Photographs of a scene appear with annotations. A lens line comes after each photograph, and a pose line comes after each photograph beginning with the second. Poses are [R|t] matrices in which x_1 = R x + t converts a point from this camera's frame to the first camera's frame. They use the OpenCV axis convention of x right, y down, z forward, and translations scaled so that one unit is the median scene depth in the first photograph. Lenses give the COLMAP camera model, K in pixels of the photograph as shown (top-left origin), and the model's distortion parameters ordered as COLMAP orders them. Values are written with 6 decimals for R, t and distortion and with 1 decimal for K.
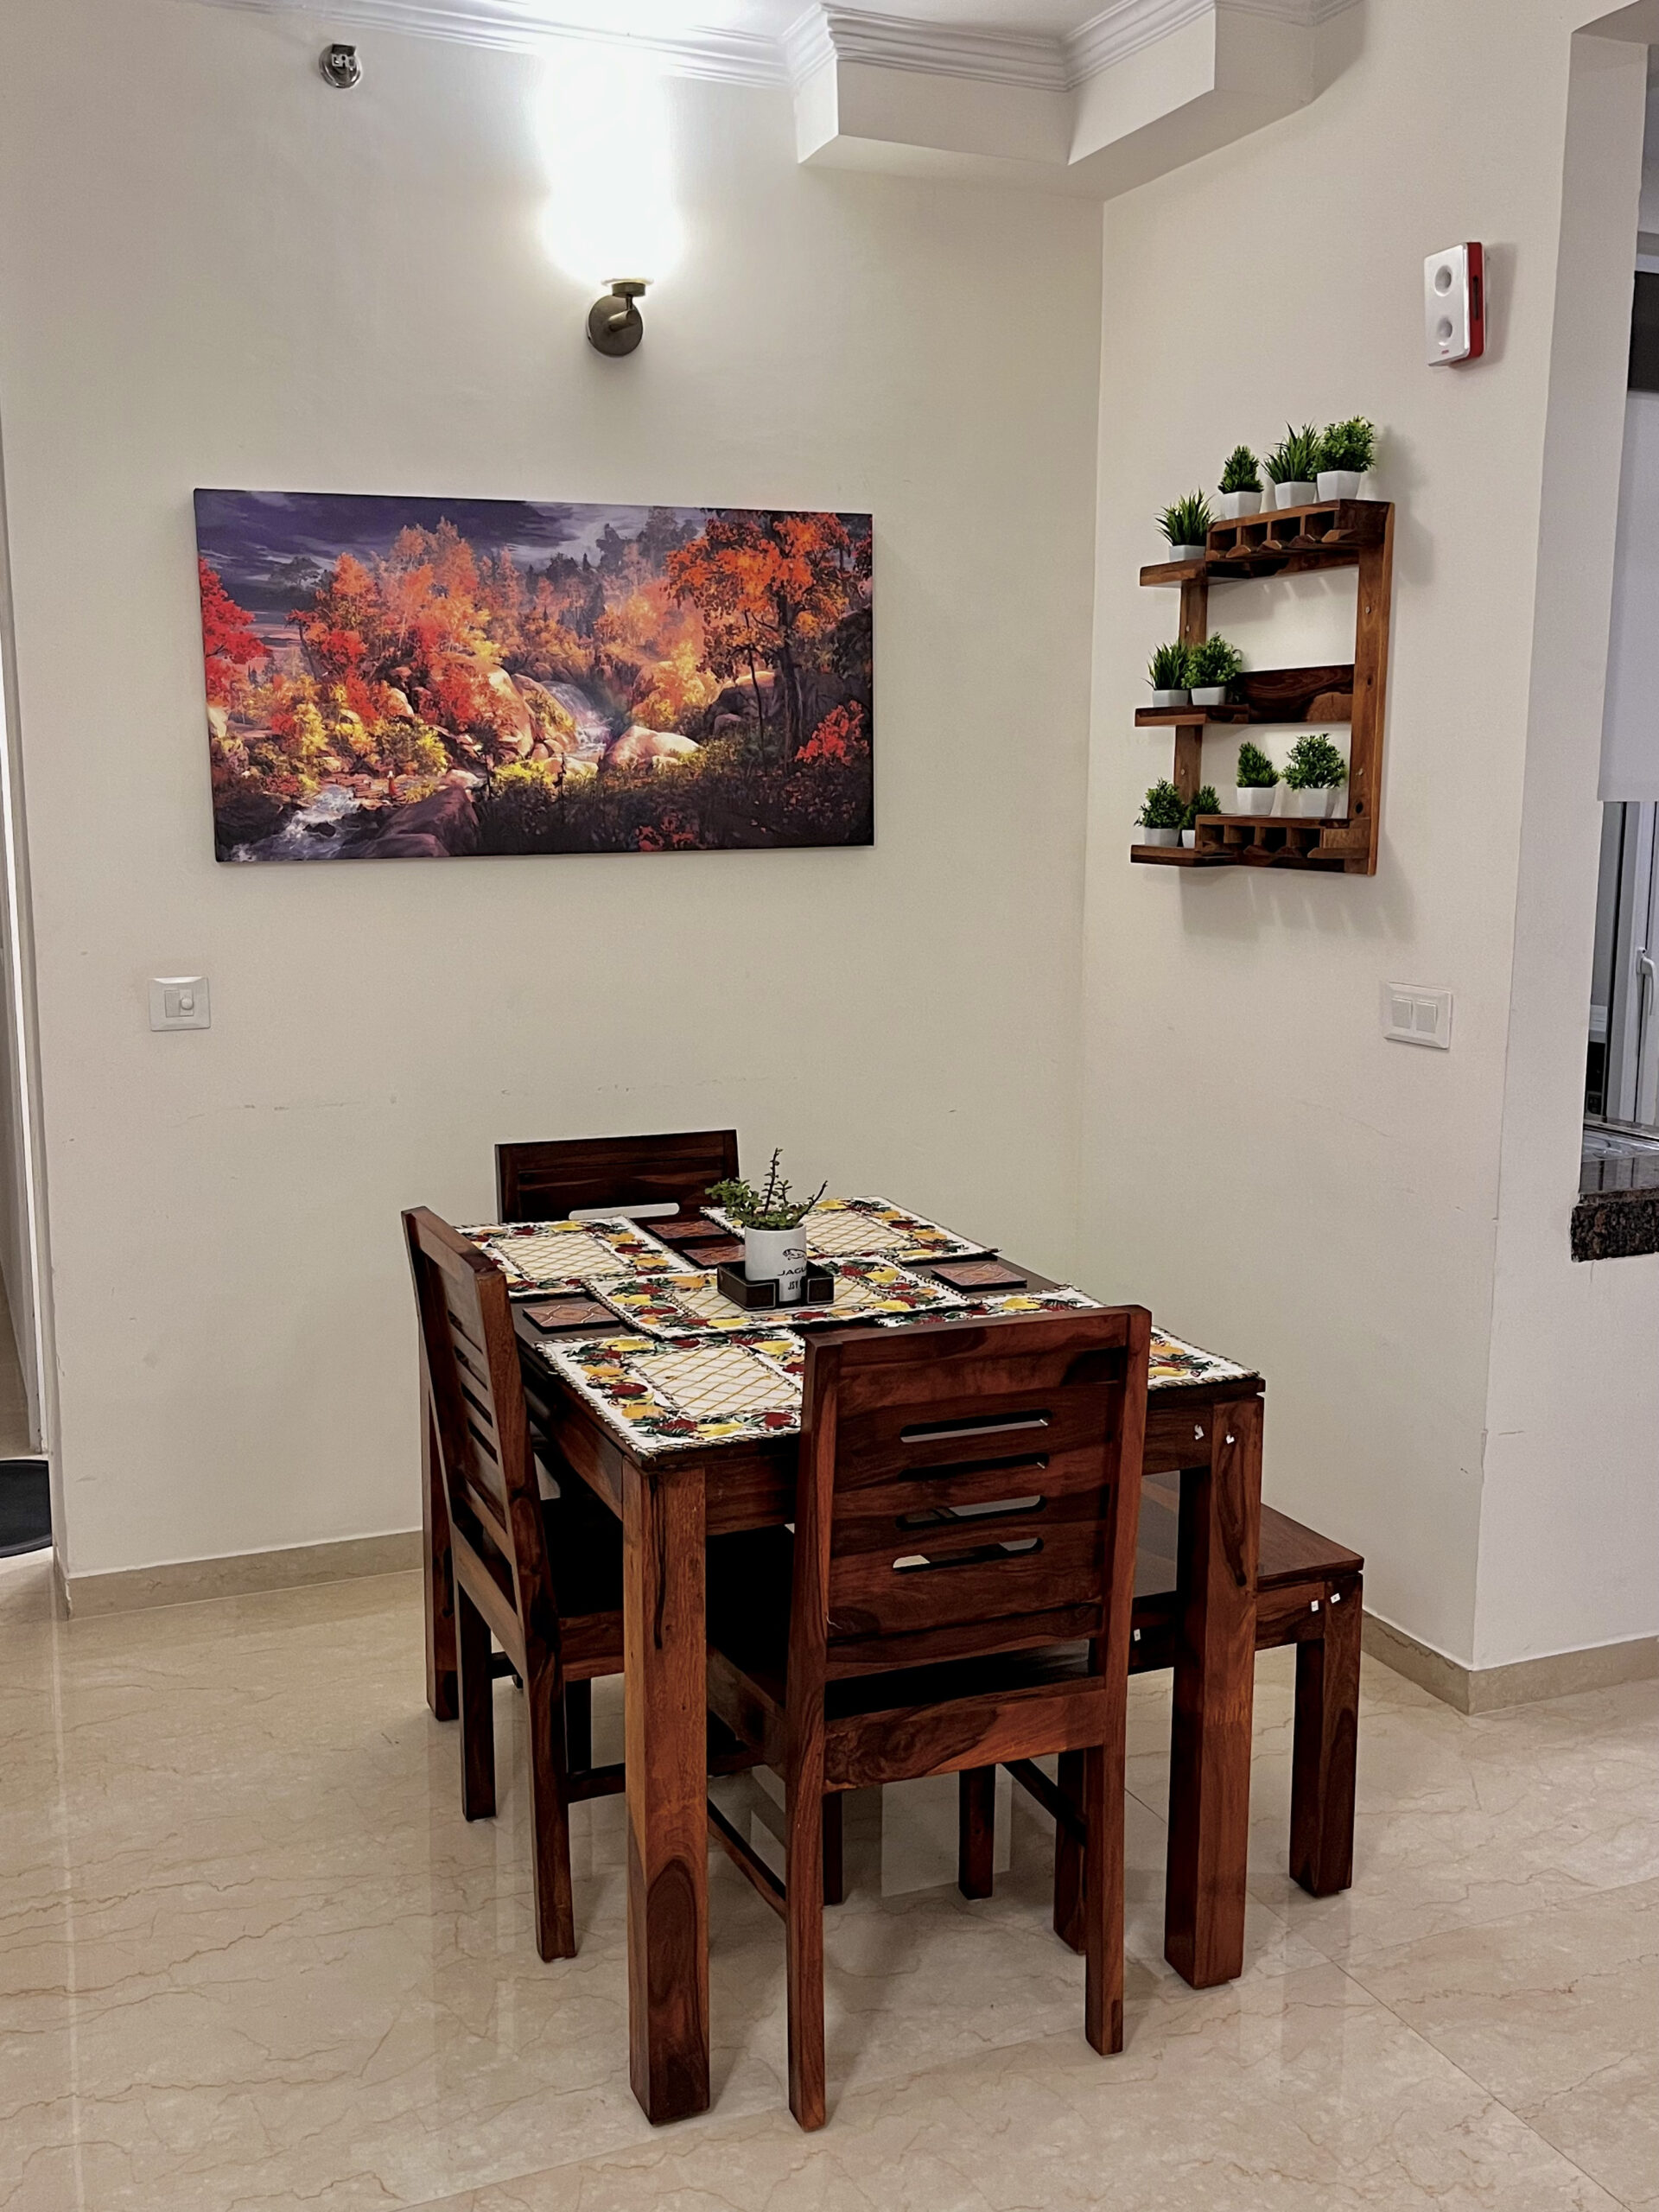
lens RADIAL K [[2112.8, 0, 833.0], [0, 2112.8, 1105.8], [0, 0, 1]] dist [0.019065, 0.000000]
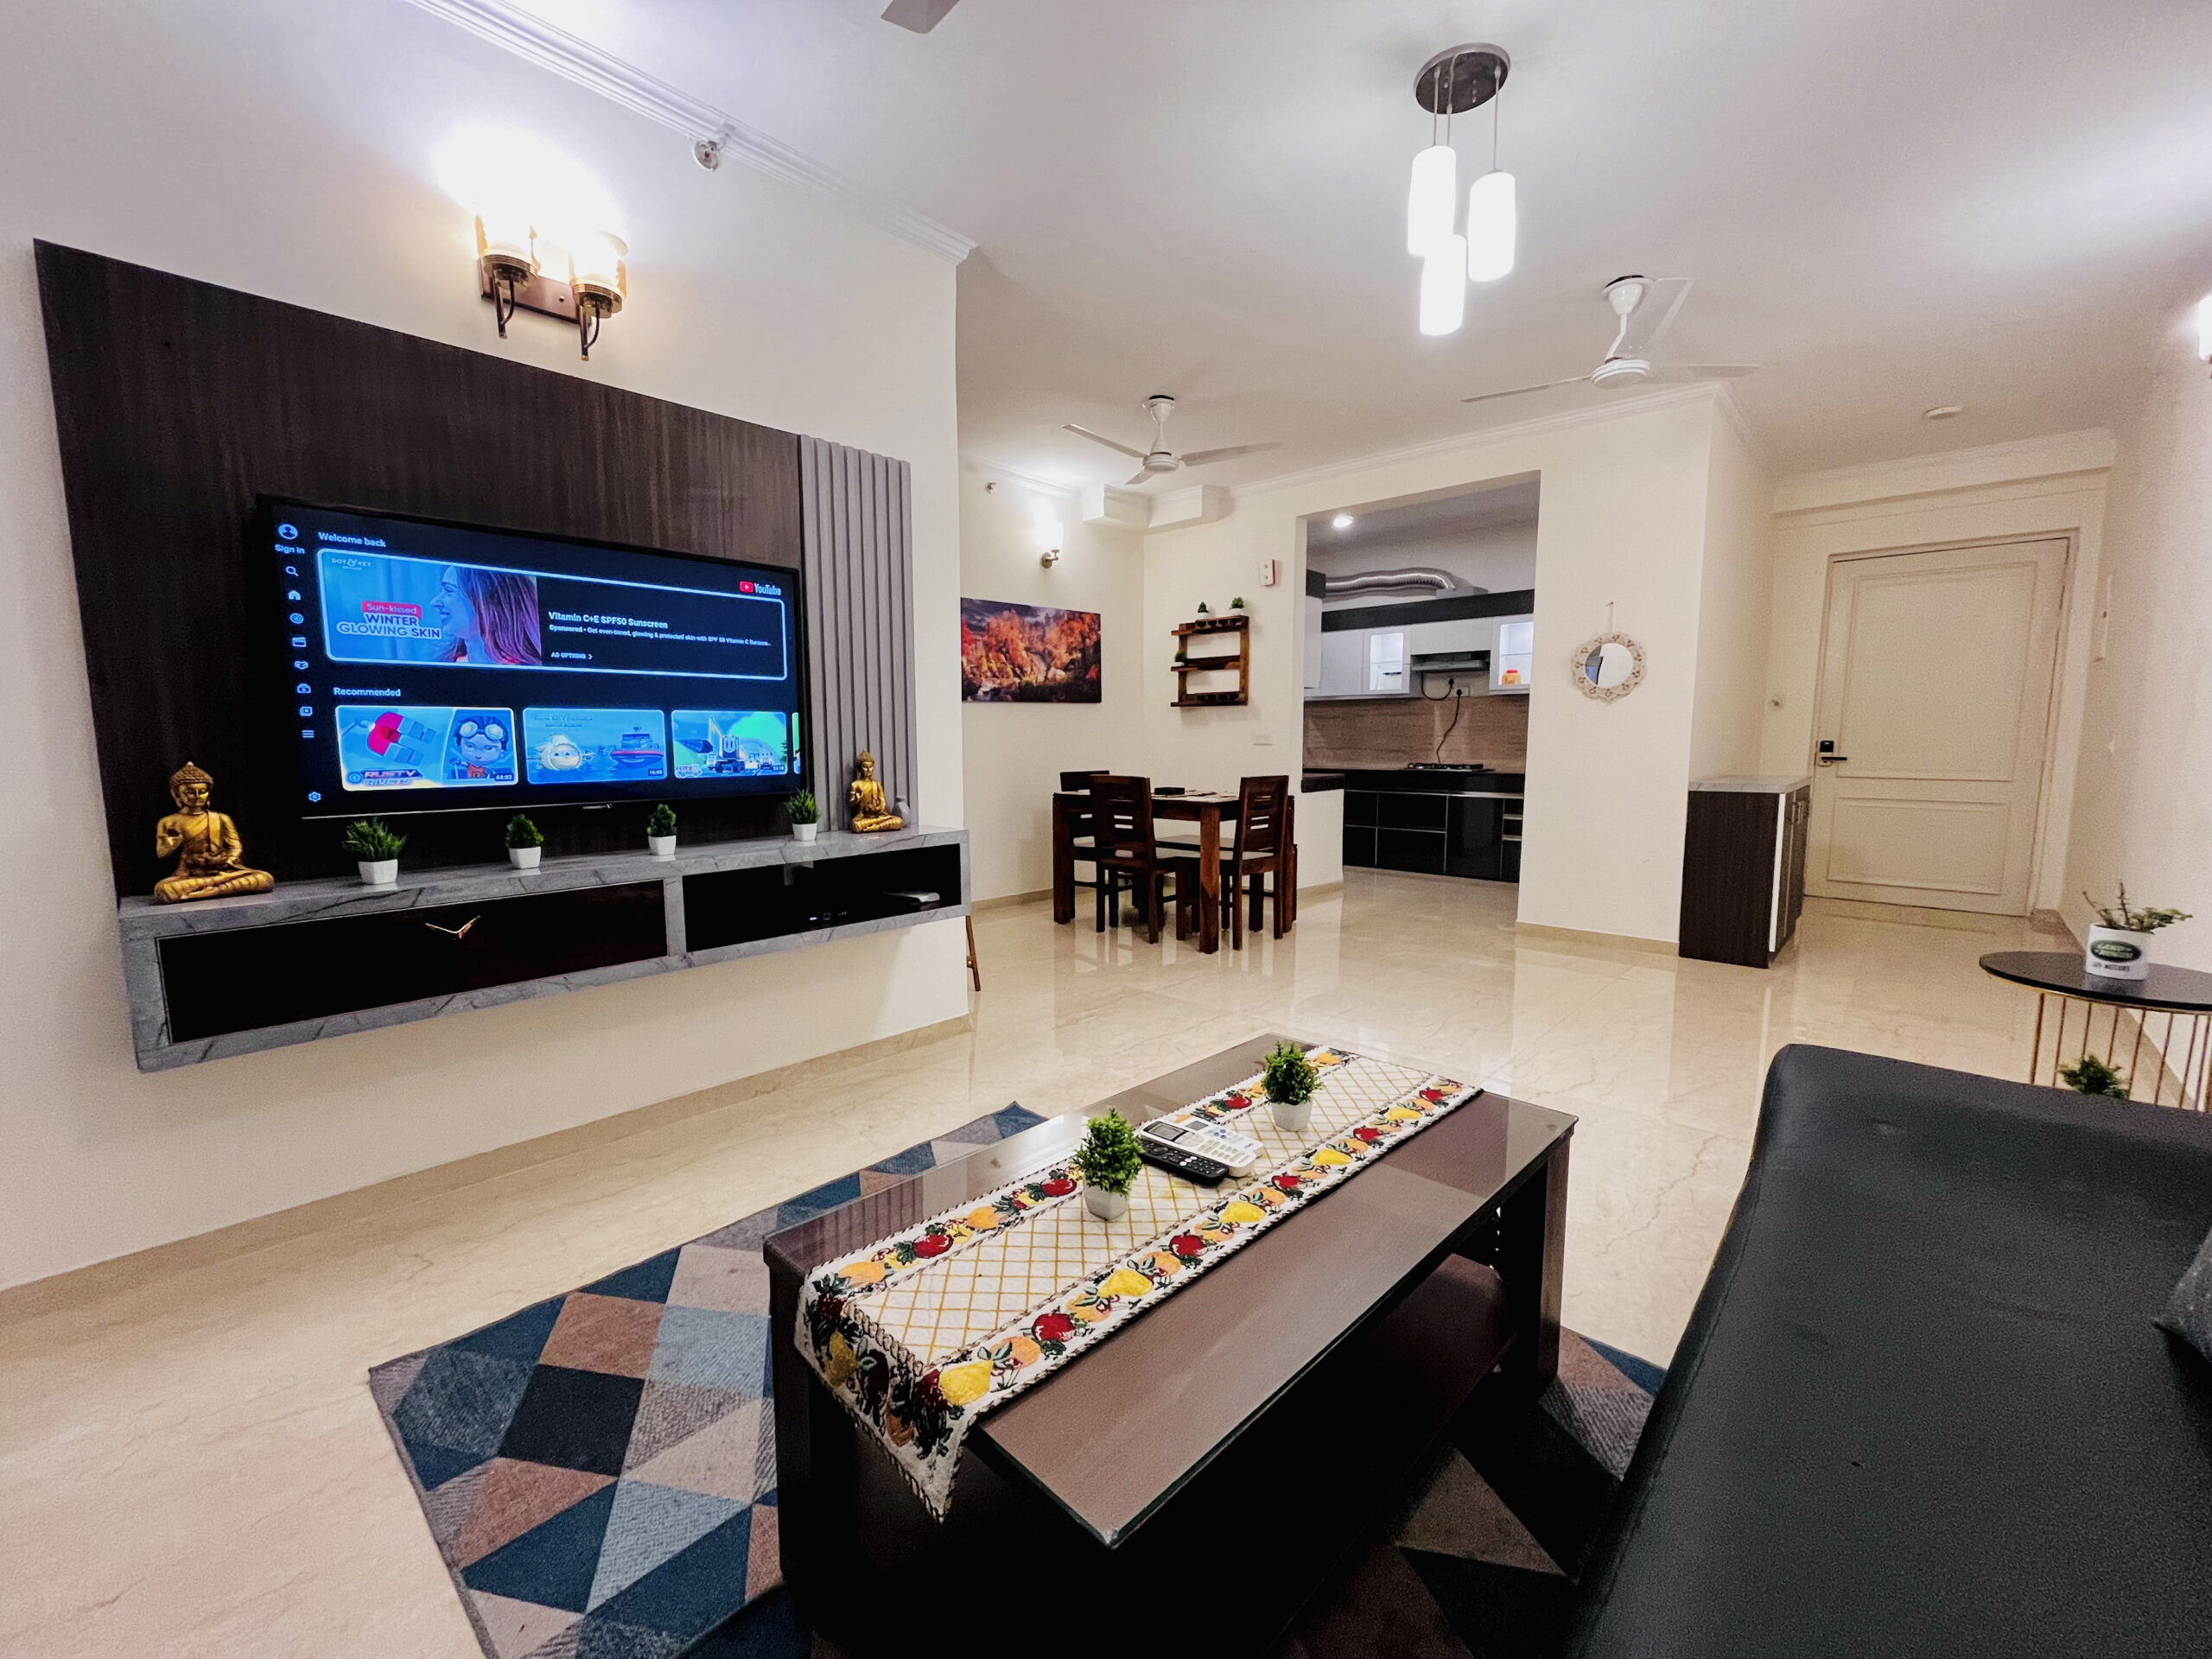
lens RADIAL K [[894.5, 0, 1109.4], [0, 894.5, 826.0], [0, 0, 1]] dist [-0.002192, -0.000014]
pose [[0.913756, -0.046489, 0.403594, -0.659811], [0.068694, 0.996807, -0.040706, 0.166849], [-0.400413, 0.064920, 0.914032, -0.443373]]
